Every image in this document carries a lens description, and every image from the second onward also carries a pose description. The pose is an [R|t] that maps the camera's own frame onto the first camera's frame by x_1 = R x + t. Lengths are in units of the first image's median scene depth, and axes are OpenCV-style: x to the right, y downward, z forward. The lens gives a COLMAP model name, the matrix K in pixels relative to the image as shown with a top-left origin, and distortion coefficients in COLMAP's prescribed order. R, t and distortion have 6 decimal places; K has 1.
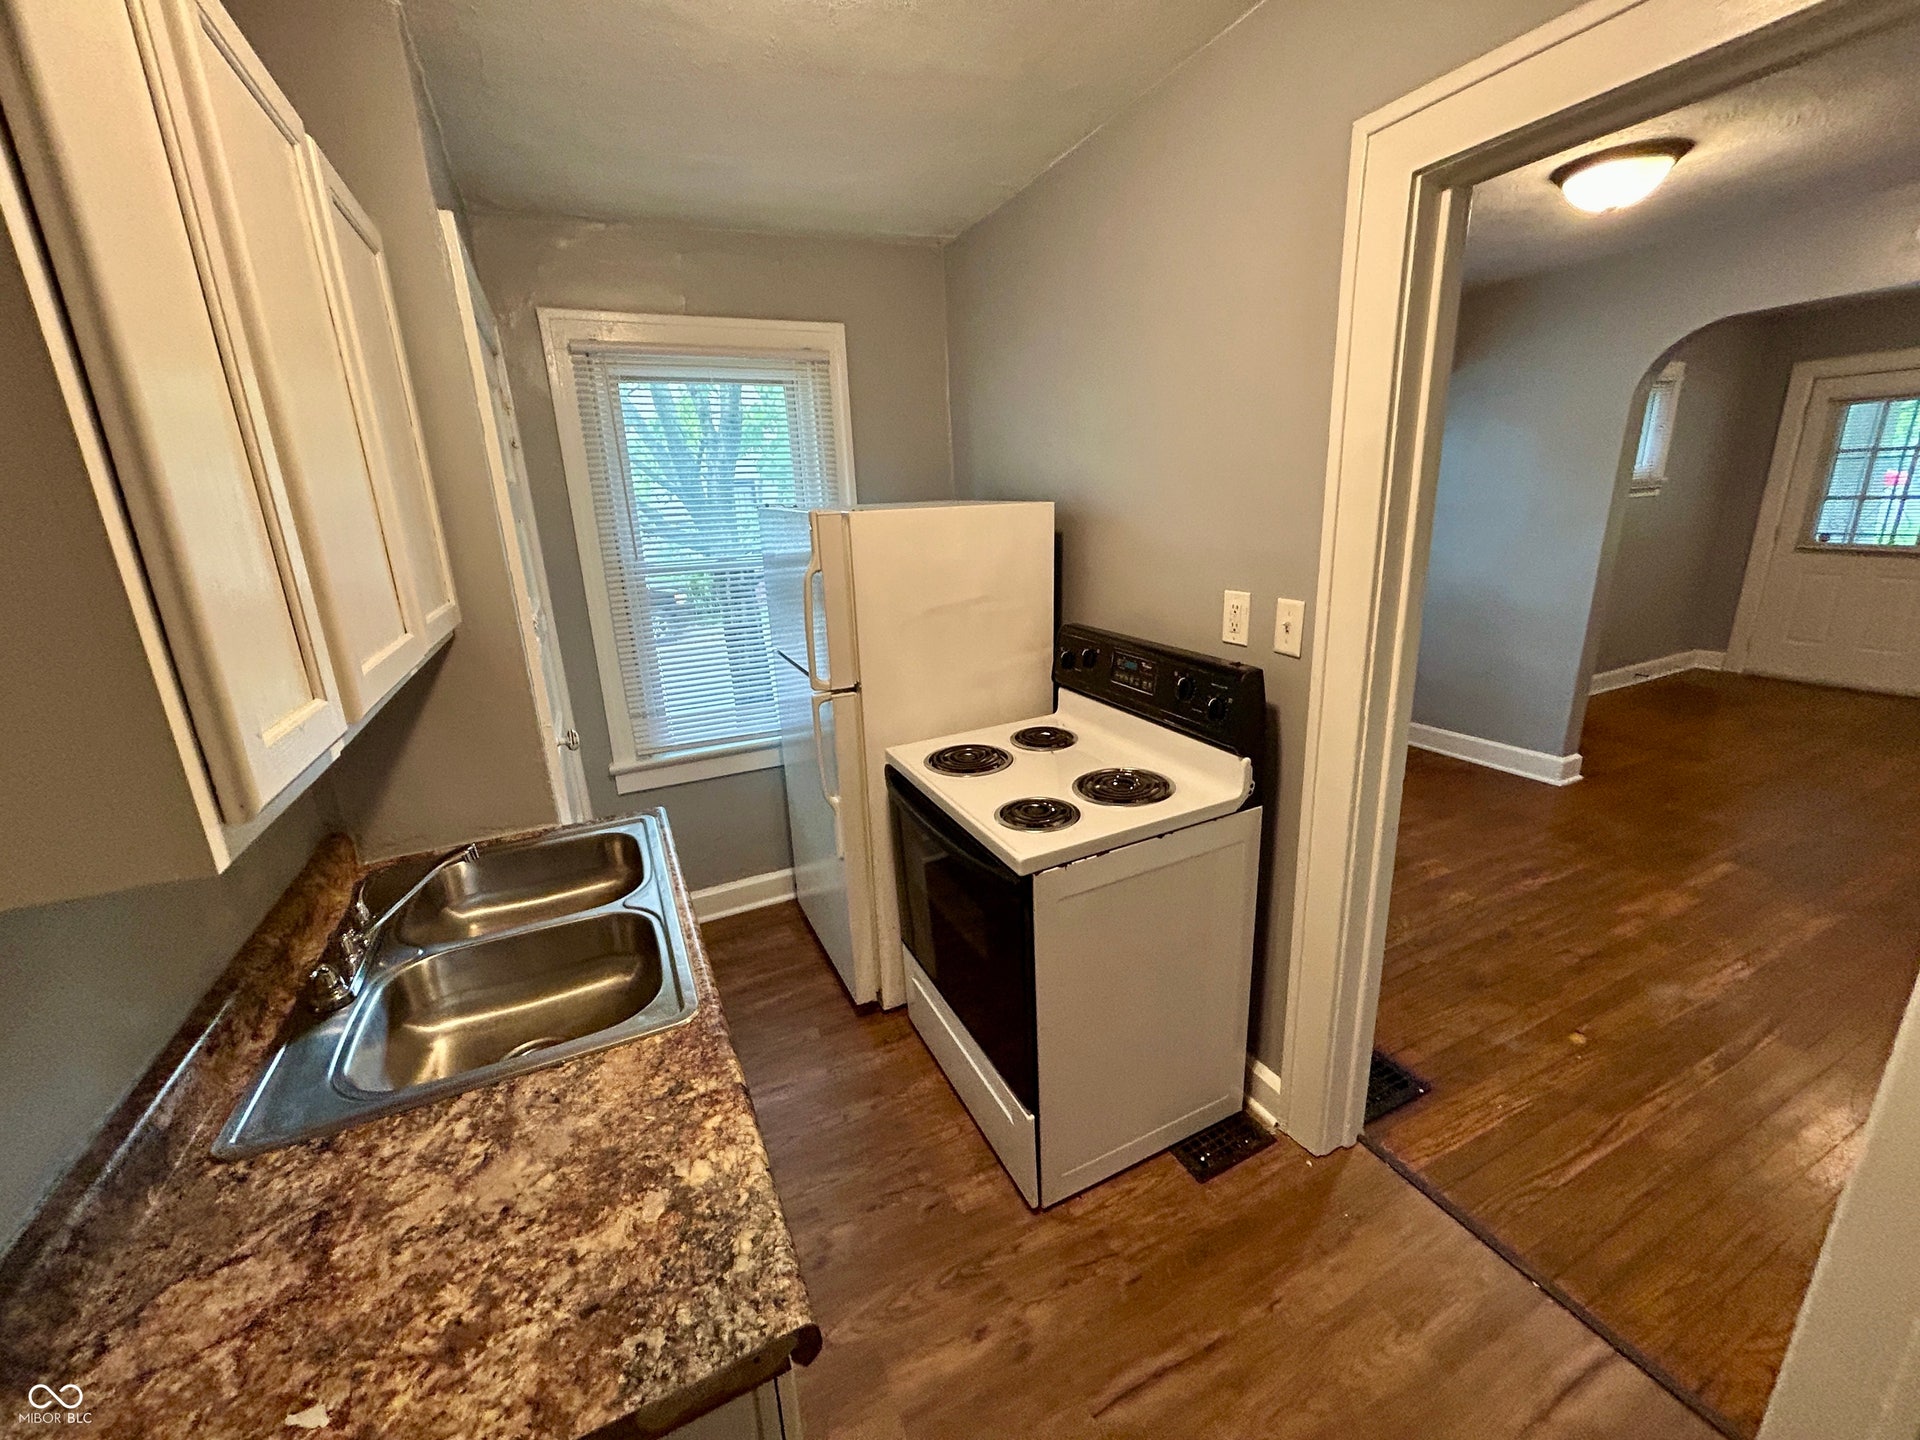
lens RADIAL K [[778.8, 0, 961.3], [0, 778.8, 716.8], [0, 0, 1]] dist [0.000355, -0.000440]
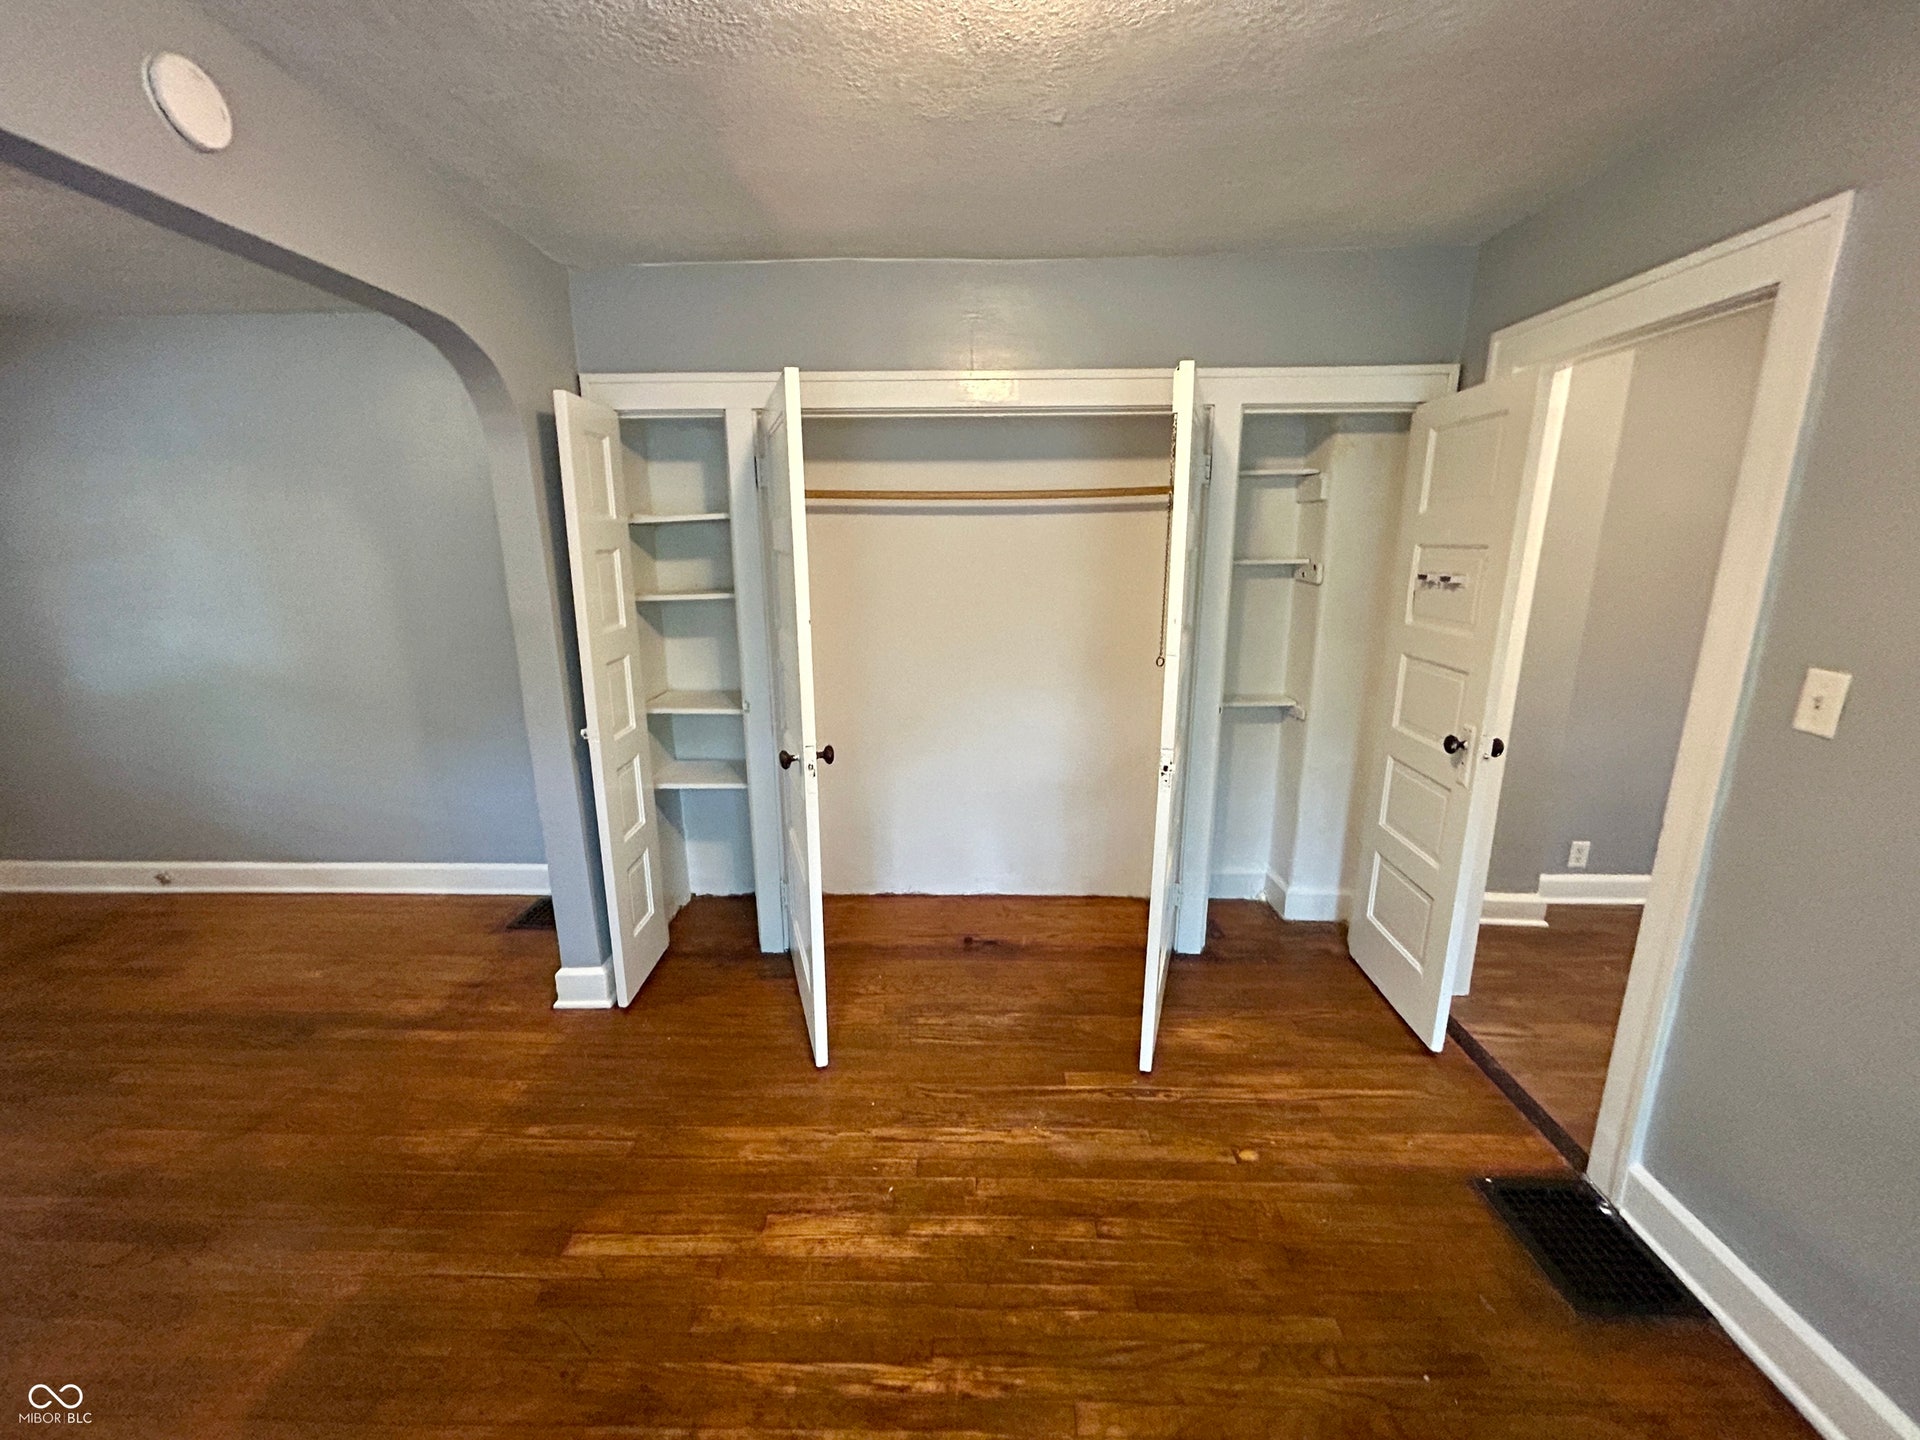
lens RADIAL K [[776.2, 0, 957.5], [0, 776.2, 717.5], [0, 0, 1]] dist [-0.000027, 0.000831]
pose [[-0.888518, -0.055000, 0.455534, 0.489220], [0.169806, 0.882889, 0.437804, -0.350900], [-0.426265, 0.466349, -0.775124, 1.116922]]
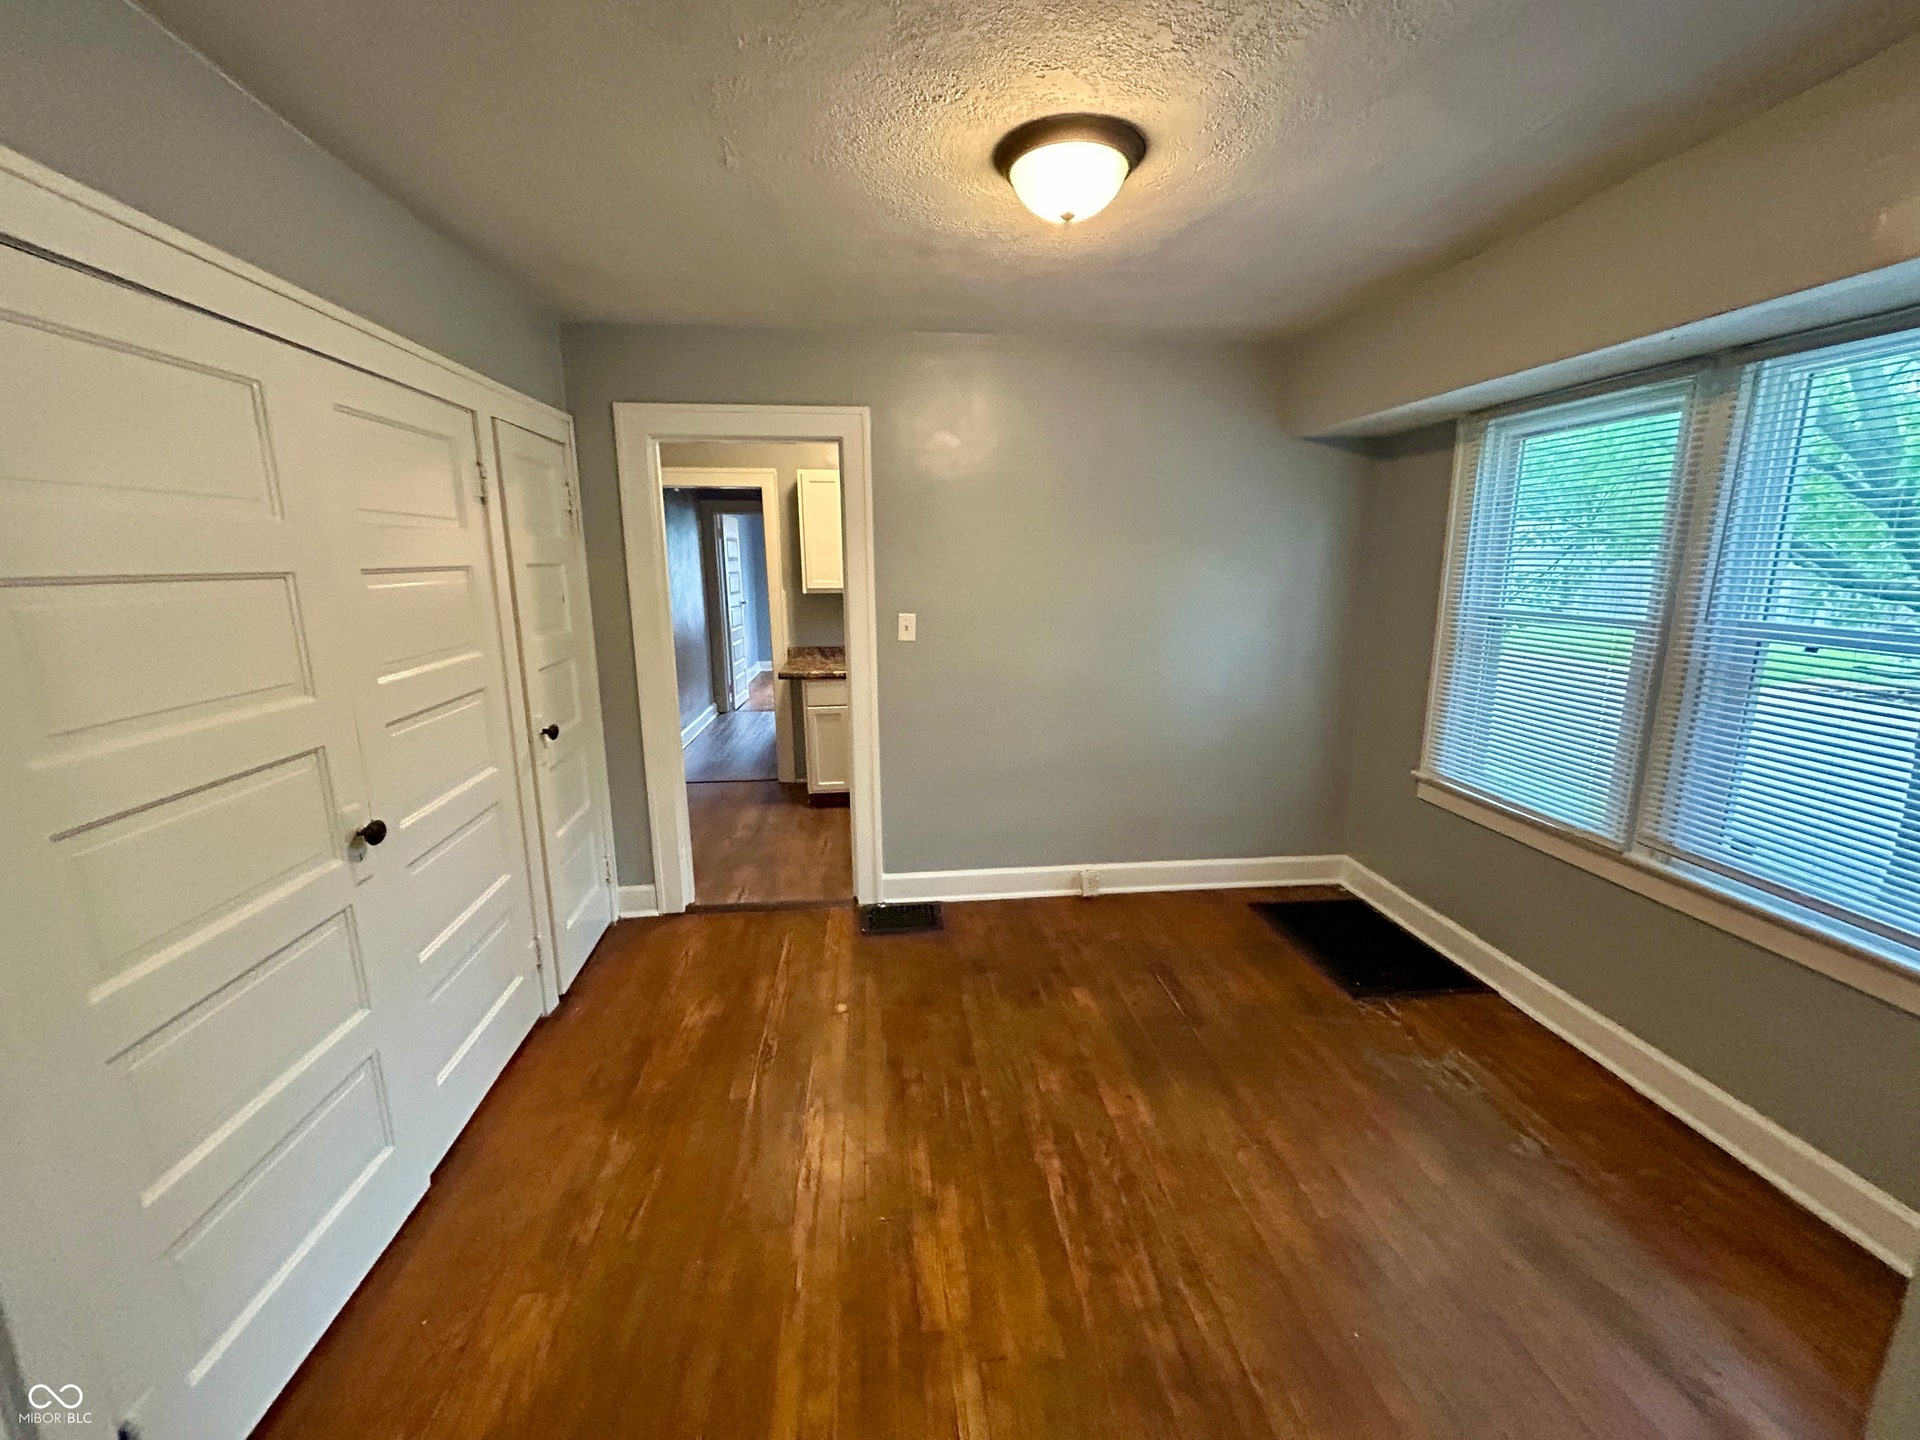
lens RADIAL K [[776.2, 0, 957.5], [0, 776.2, 717.5], [0, 0, 1]] dist [-0.000027, 0.000831]
pose [[-0.329214, 0.235974, -0.914295, 1.219627], [-0.243419, 0.914335, 0.323633, -0.323039], [0.912341, 0.329101, -0.243571, 0.912152]]
